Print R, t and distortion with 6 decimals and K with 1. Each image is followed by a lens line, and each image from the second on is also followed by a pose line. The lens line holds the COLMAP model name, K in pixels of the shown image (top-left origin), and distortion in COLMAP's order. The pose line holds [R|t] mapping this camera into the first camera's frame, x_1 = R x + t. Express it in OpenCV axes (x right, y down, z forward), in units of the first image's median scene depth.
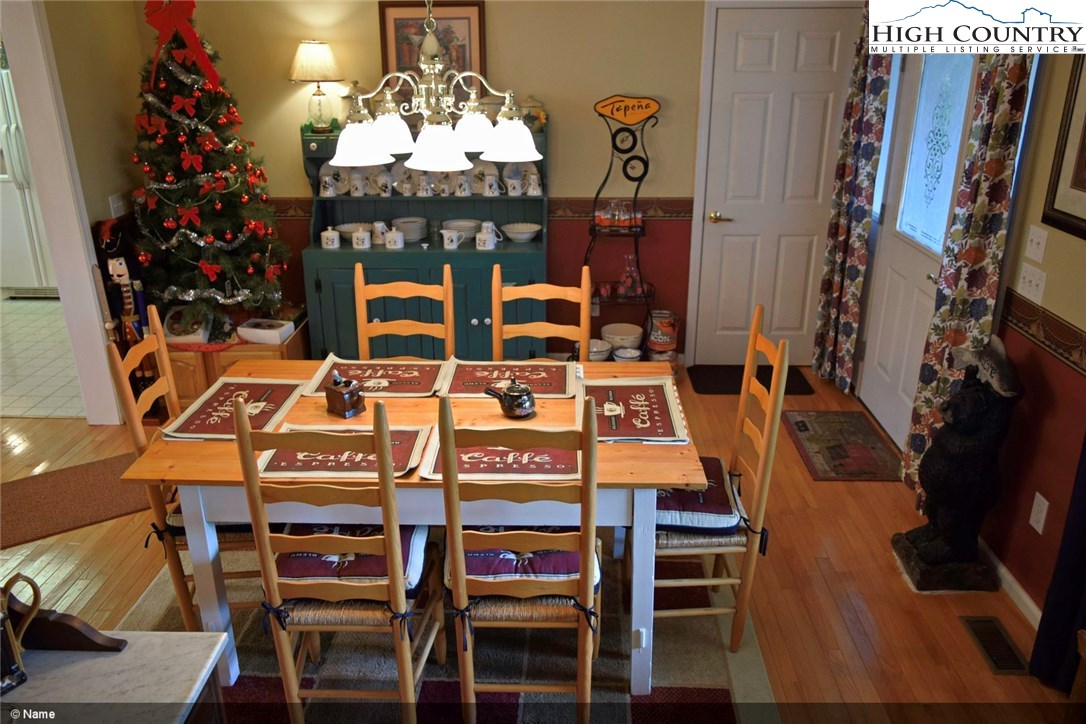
lens RADIAL K [[844.1, 0, 545.4], [0, 844.1, 361.2], [0, 0, 1]] dist [-0.022100, 0.011583]
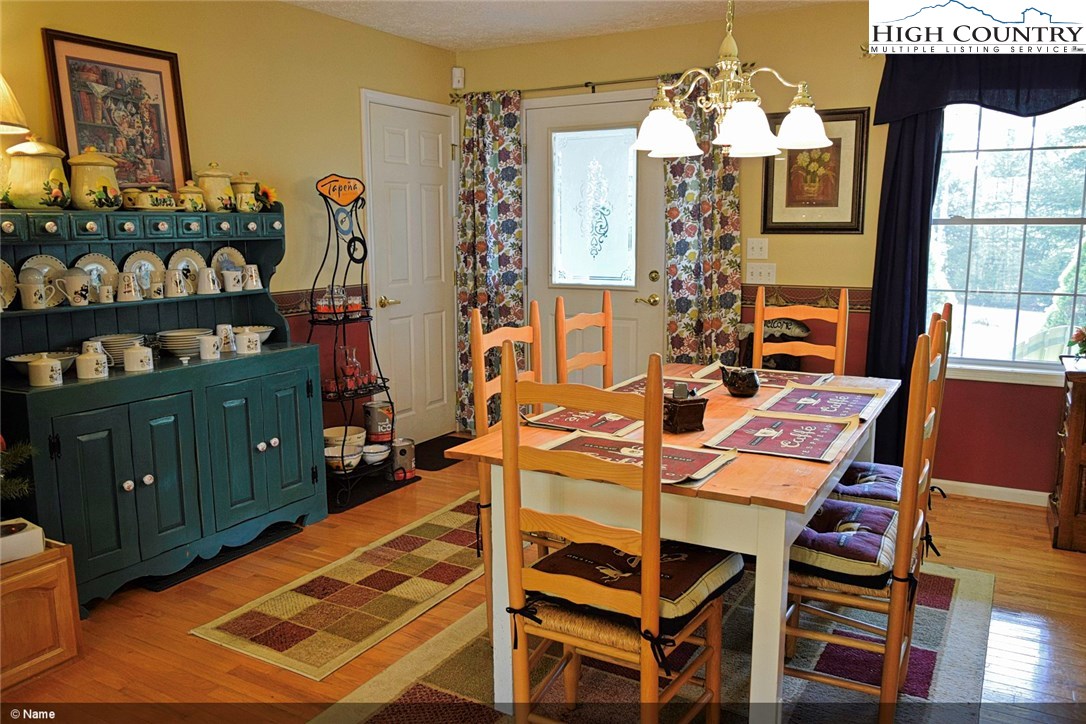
lens RADIAL K [[844.1, 0, 545.4], [0, 844.1, 359.8], [0, 0, 1]] dist [-0.022100, 0.011583]
pose [[0.465412, -0.134628, 0.874795, -0.646698], [0.320017, 0.947095, -0.024503, -0.020468], [-0.825215, 0.291353, 0.483873, 0.404974]]
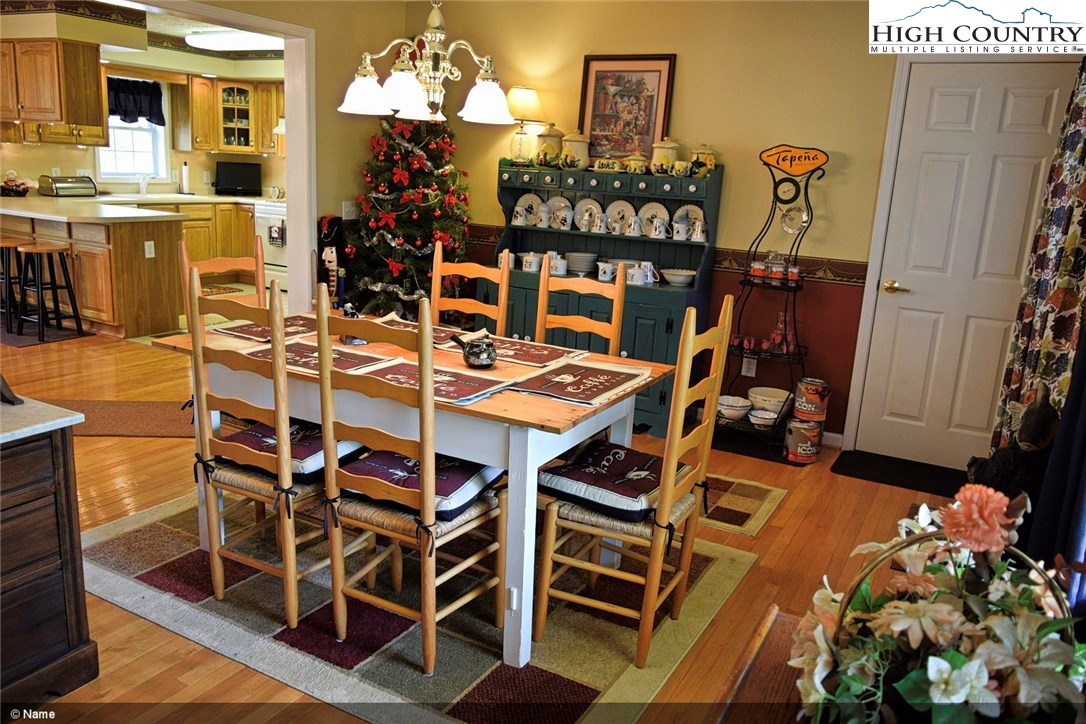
lens RADIAL K [[844.1, 0, 540.9], [0, 844.1, 361.4], [0, 0, 1]] dist [-0.022100, 0.011583]
pose [[0.889831, 0.155726, -0.428895, 0.288877], [-0.217334, 0.971135, -0.098298, 0.085321], [0.401207, 0.180682, 0.897990, 0.052783]]
